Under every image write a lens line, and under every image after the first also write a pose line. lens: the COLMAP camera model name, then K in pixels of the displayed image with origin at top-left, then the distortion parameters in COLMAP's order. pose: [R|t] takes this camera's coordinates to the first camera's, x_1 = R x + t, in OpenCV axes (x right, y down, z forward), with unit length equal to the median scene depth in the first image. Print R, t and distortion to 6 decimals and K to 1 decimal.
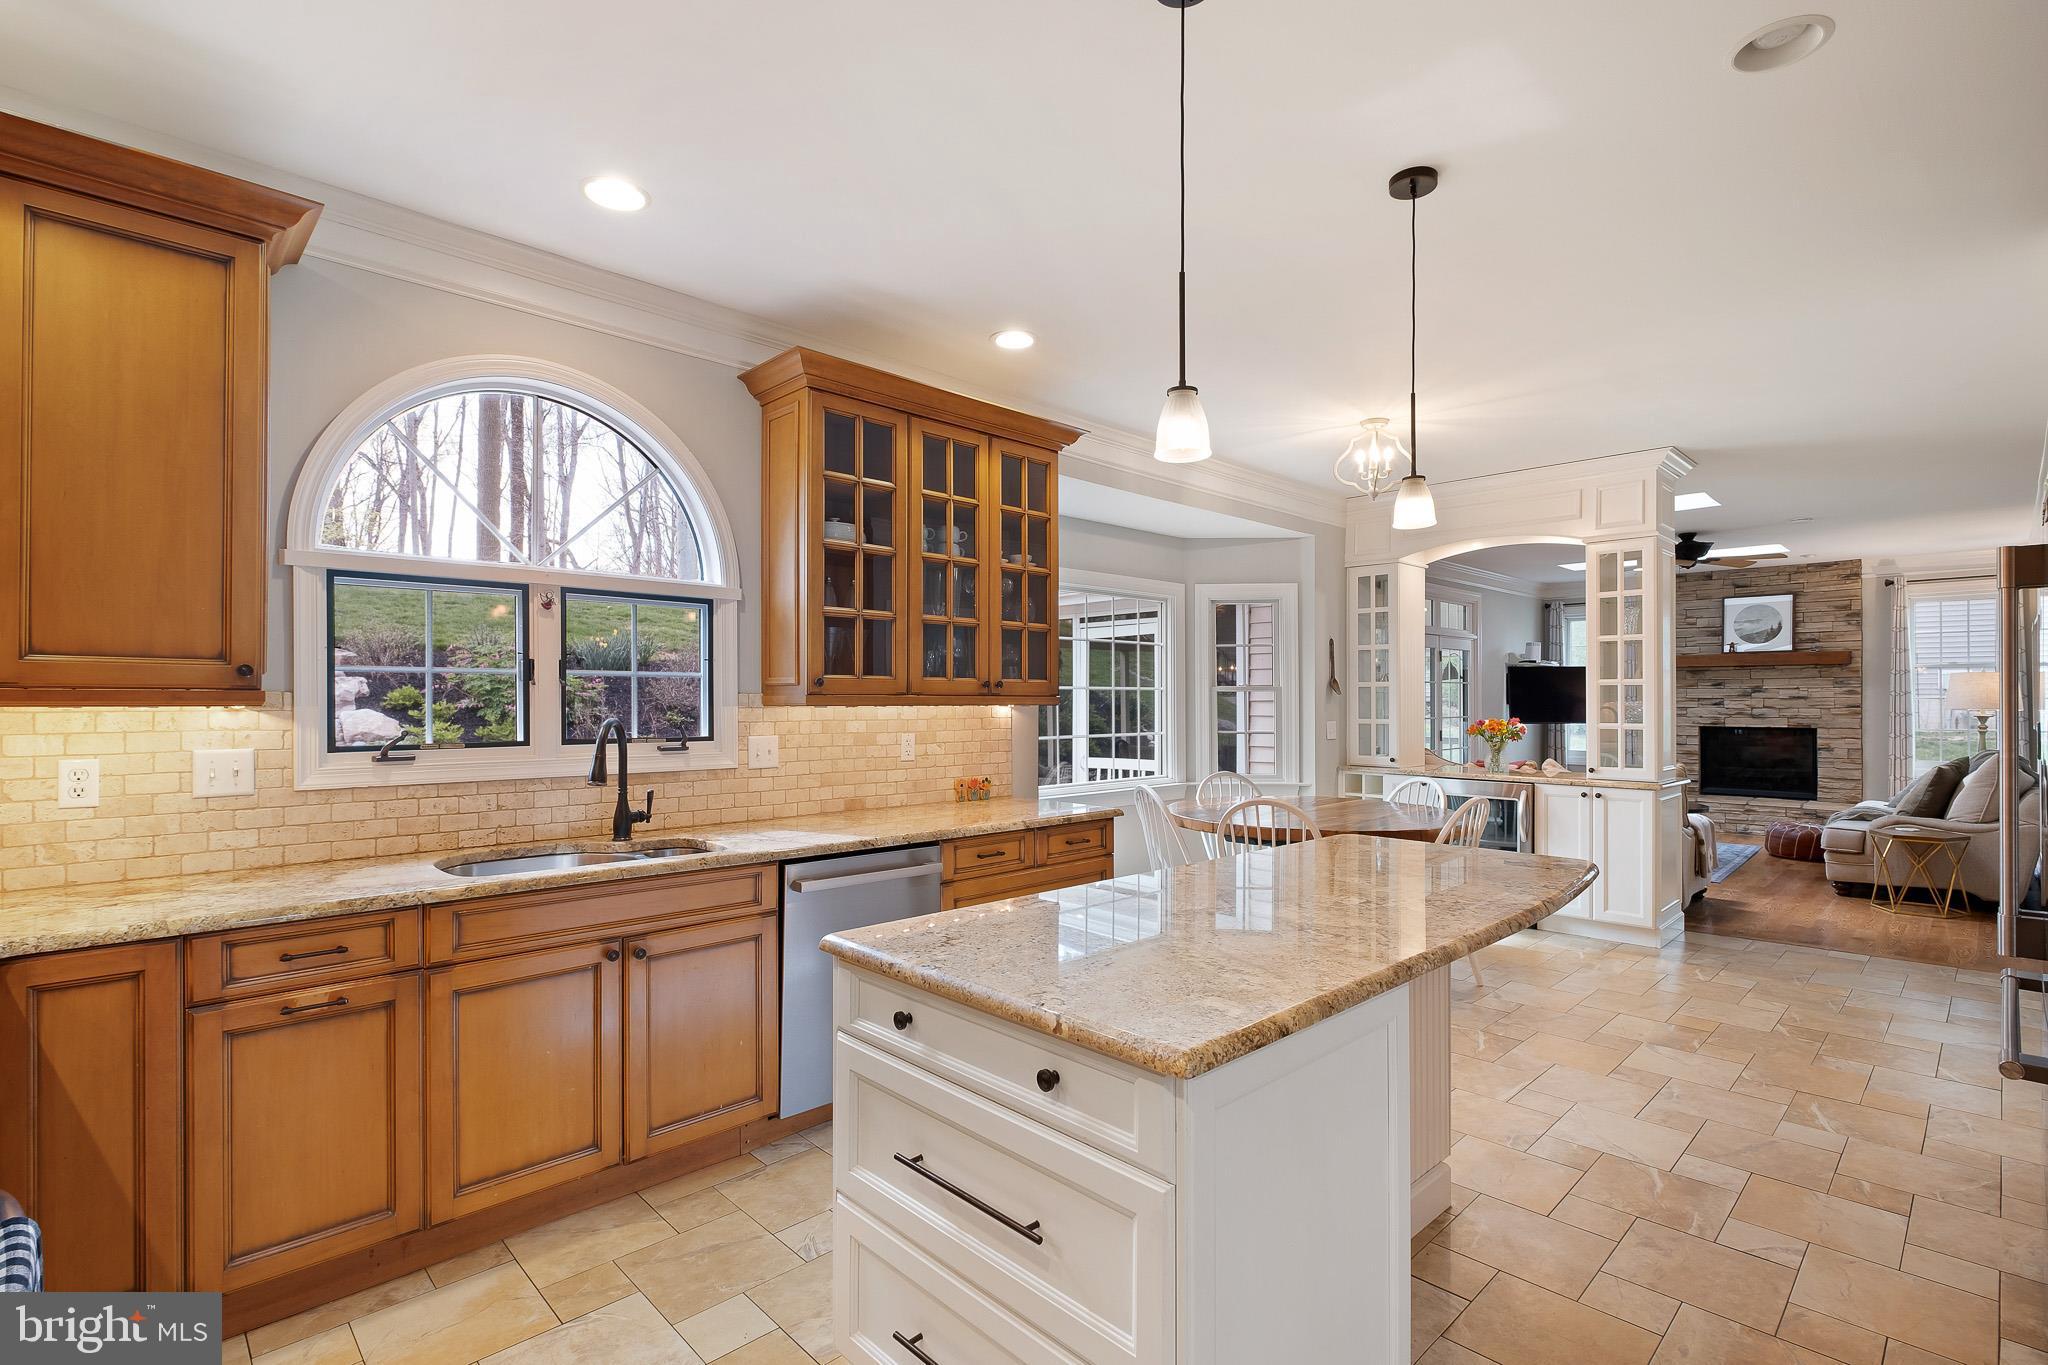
lens RADIAL K [[945.9, 0, 1036.0], [0, 945.9, 696.6], [0, 0, 1]] dist [-0.005986, -0.002441]
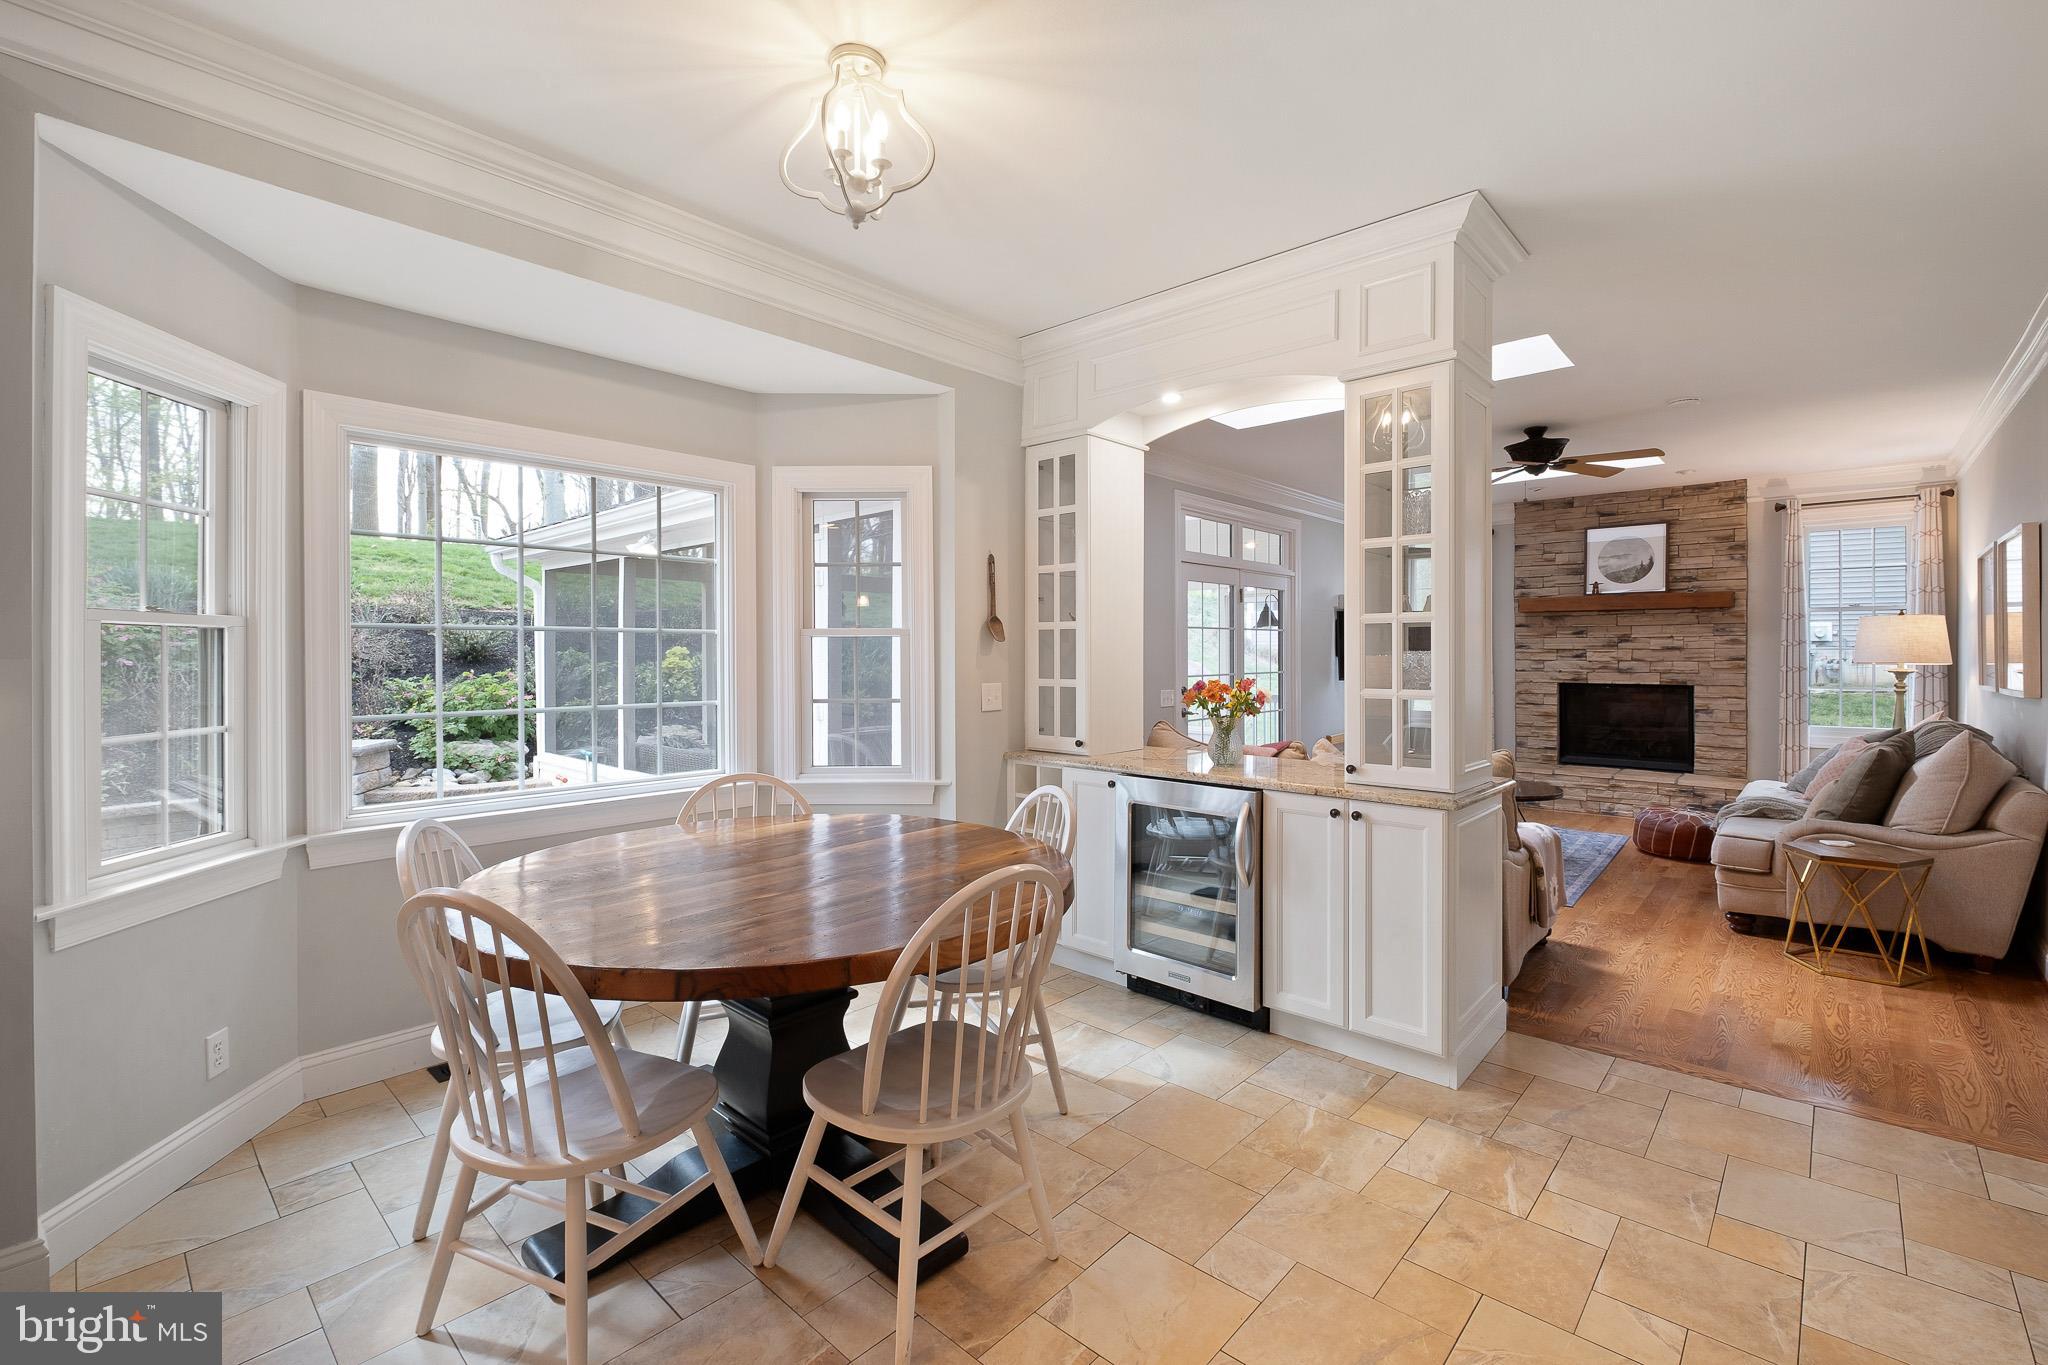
lens RADIAL K [[884.0, 0, 1043.8], [0, 884.0, 655.2], [0, 0, 1]] dist [-0.002009, -0.004584]
pose [[0.997509, -0.000686, 0.070529, 0.313814], [0.000305, 0.999985, 0.005425, 0.004004], [-0.070532, -0.005390, 0.997495, 0.407839]]
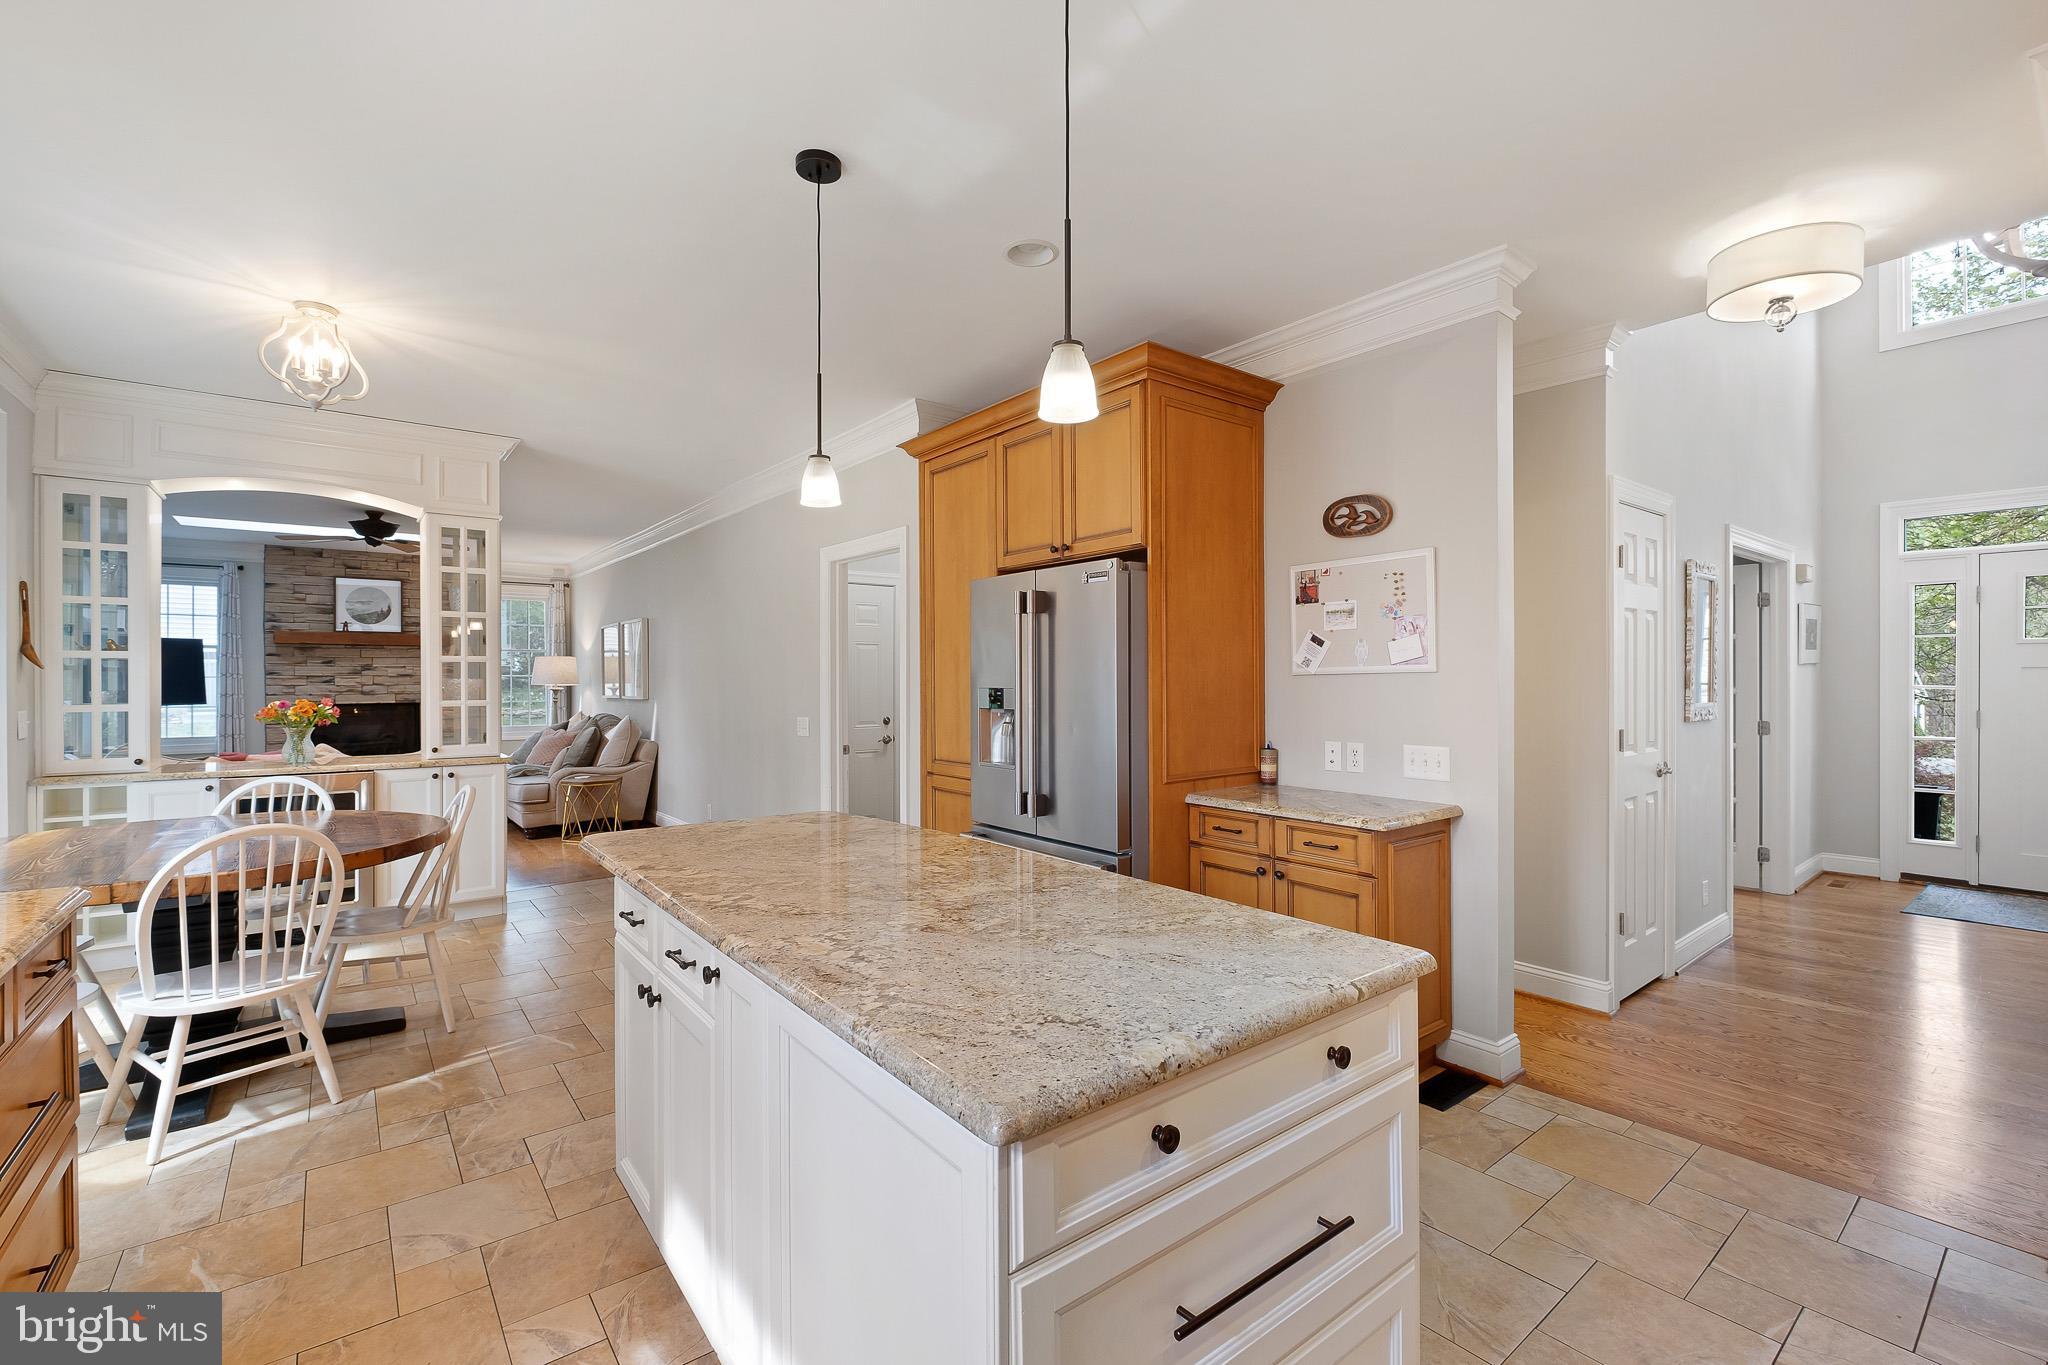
lens RADIAL K [[884.0, 0, 1012.7], [0, 884.0, 675.2], [0, 0, 1]] dist [-0.002009, -0.004584]
pose [[0.109232, 0.001297, 0.994015, -0.209132], [-0.000977, 0.999999, -0.001197, 0.002143], [-0.994016, -0.000841, 0.109233, 0.275910]]
